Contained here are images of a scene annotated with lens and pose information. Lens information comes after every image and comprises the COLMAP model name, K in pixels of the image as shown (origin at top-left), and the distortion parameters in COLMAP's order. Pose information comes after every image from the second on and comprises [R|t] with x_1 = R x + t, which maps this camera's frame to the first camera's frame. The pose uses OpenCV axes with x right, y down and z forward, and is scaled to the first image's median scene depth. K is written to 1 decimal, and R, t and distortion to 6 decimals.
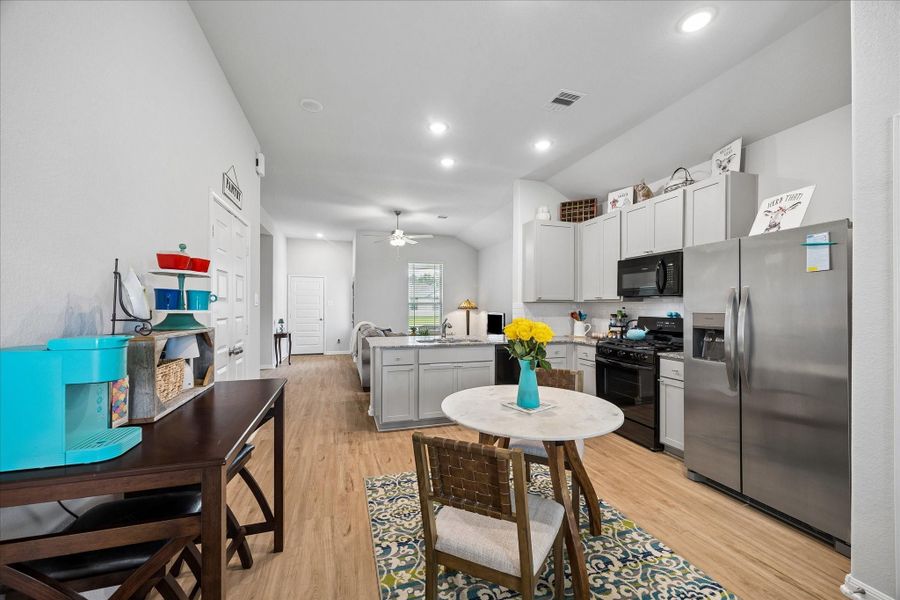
lens RADIAL K [[346.7, 0, 448.4], [0, 346.7, 306.0], [0, 0, 1]] dist [-0.002106, 0.000051]
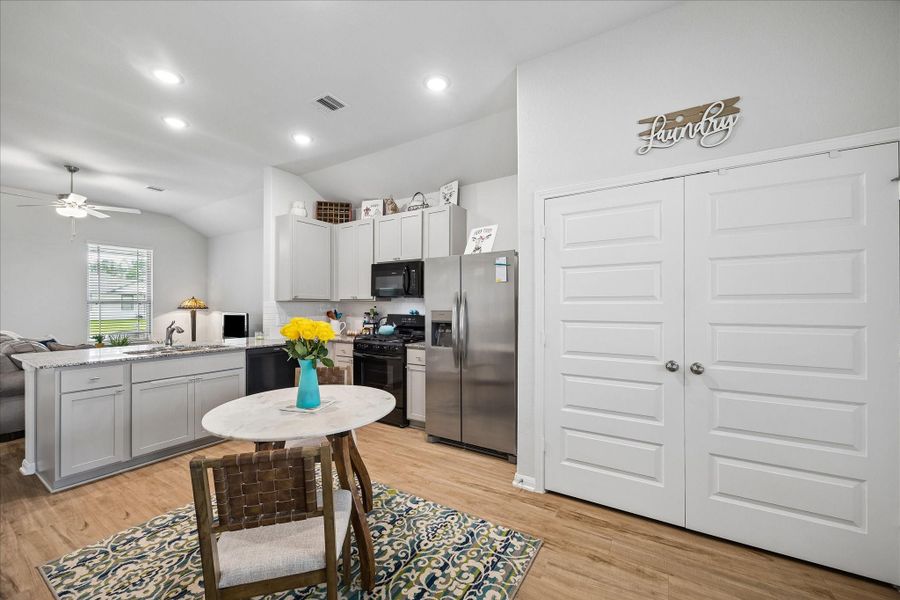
lens RADIAL K [[351.0, 0, 448.0], [0, 351.0, 306.2], [0, 0, 1]] dist [-0.001717, 0.000032]
pose [[0.758558, -0.002857, 0.651599, -0.074511], [0.000741, 0.999994, 0.003522, -0.000512], [-0.651605, -0.002189, 0.758555, -0.013015]]
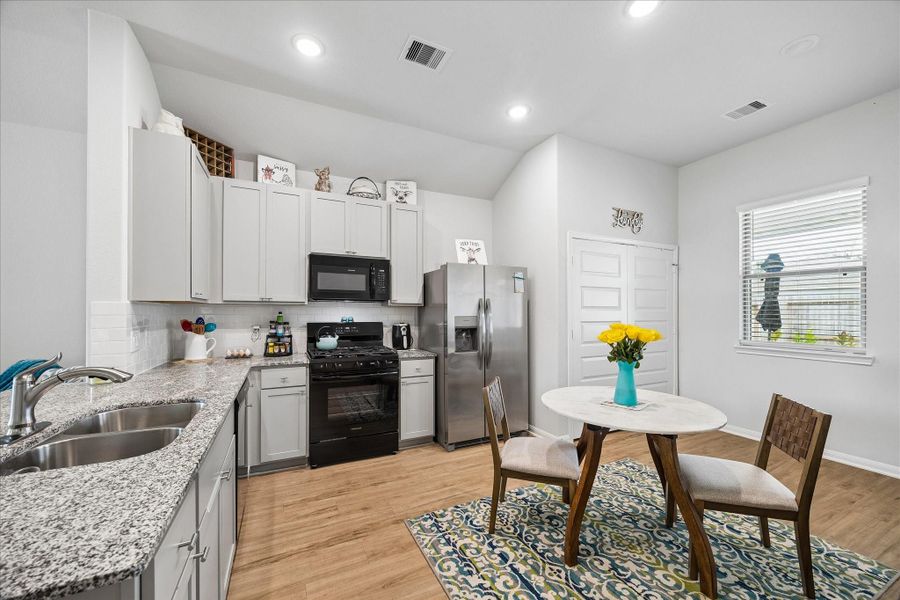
lens RADIAL K [[350.4, 0, 446.8], [0, 350.4, 311.2], [0, 0, 1]] dist [-0.001226, 0.000008]
pose [[-0.149950, -0.000352, 0.988693, -0.472930], [-0.004217, 0.999991, -0.000283, 0.001349], [-0.988685, -0.004212, -0.149951, 1.064196]]
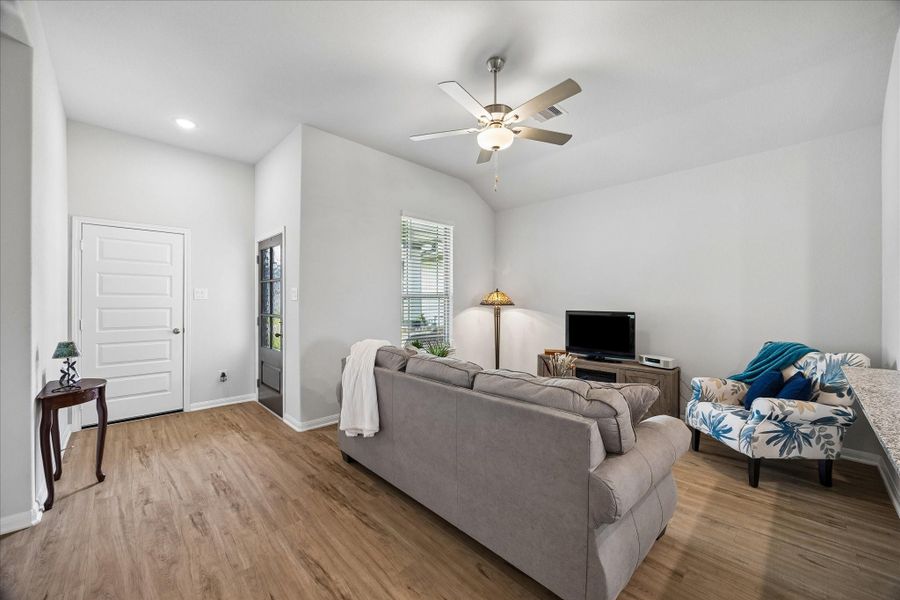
lens RADIAL K [[336.7, 0, 450.0], [0, 336.7, 300.0], [0, 0, 1]] dist [0.000056, 0.000189]
pose [[0.886882, 0.002804, 0.461987, -0.817746], [-0.004020, 0.999991, 0.001648, -0.000924], [-0.461978, -0.003319, 0.886885, 1.486800]]
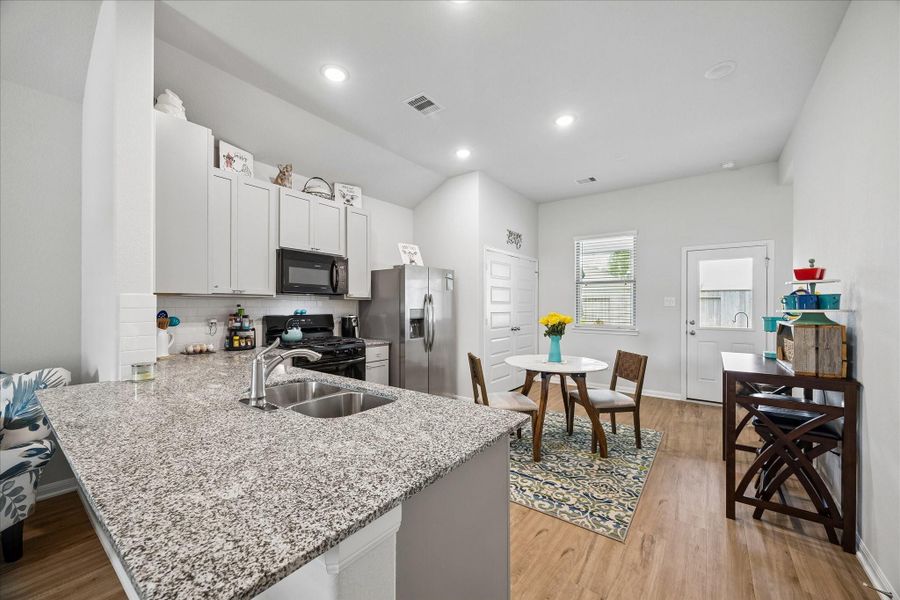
lens RADIAL K [[351.0, 0, 448.0], [0, 351.0, 306.2], [0, 0, 1]] dist [-0.001717, 0.000032]
pose [[-0.586400, -0.005504, 0.810003, -0.552376], [-0.006488, 0.999977, 0.002098, 0.003286], [-0.809996, -0.004025, -0.586422, 1.539057]]
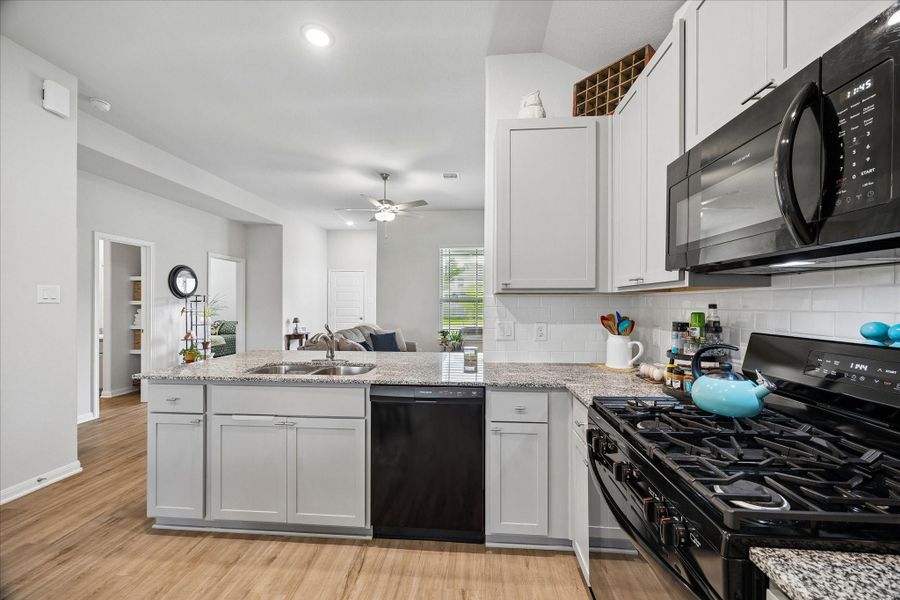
lens RADIAL K [[345.1, 0, 449.4], [0, 345.1, 304.4], [0, 0, 1]] dist [-0.000798, -0.000028]
pose [[0.930157, -0.002757, -0.367151, 0.544993], [0.004115, 0.999987, 0.002916, 0.002625], [0.367138, -0.004223, 0.930157, 0.802701]]
